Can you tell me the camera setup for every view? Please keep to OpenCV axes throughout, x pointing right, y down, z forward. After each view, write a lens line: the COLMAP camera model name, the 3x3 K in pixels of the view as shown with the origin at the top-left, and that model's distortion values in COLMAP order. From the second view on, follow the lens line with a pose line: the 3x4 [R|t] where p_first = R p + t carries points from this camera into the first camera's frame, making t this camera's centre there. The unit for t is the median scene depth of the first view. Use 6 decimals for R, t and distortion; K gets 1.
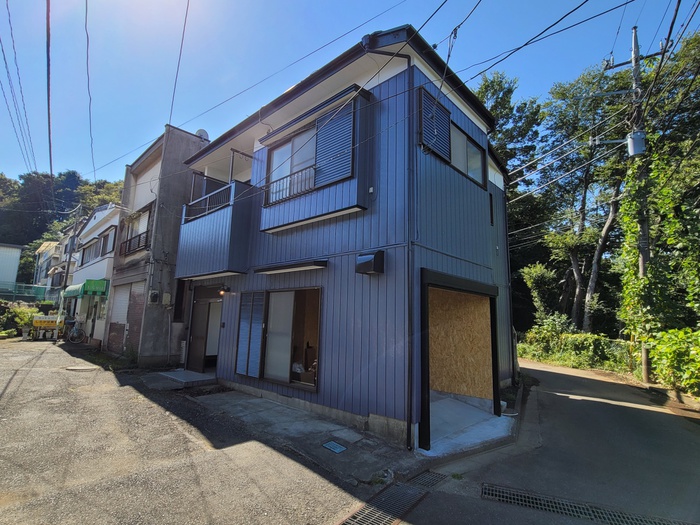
lens RADIAL K [[354.3, 0, 350.0], [0, 354.3, 262.5], [0, 0, 1]] dist [-0.004284, -0.000283]
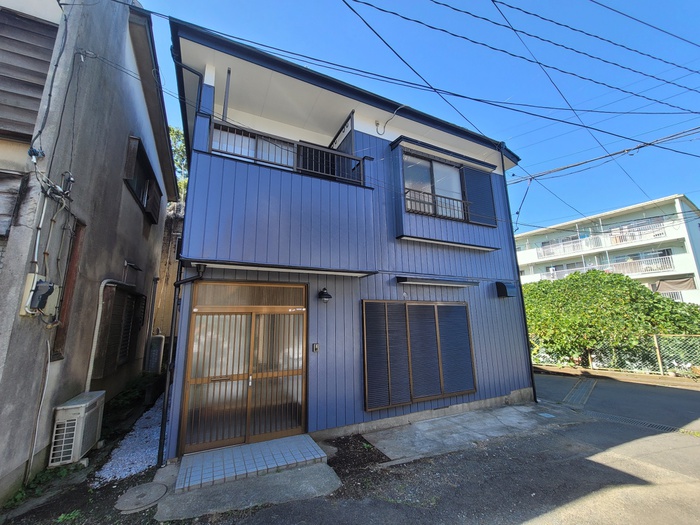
lens RADIAL K [[285.9, 0, 347.9], [0, 285.9, 263.0], [0, 0, 1]] dist [-0.003543, 0.000372]
pose [[0.364585, 0.157600, 0.917736, -1.138689], [-0.124088, 0.985006, -0.119856, 0.103586], [-0.922865, -0.070183, 0.378675, 1.006839]]
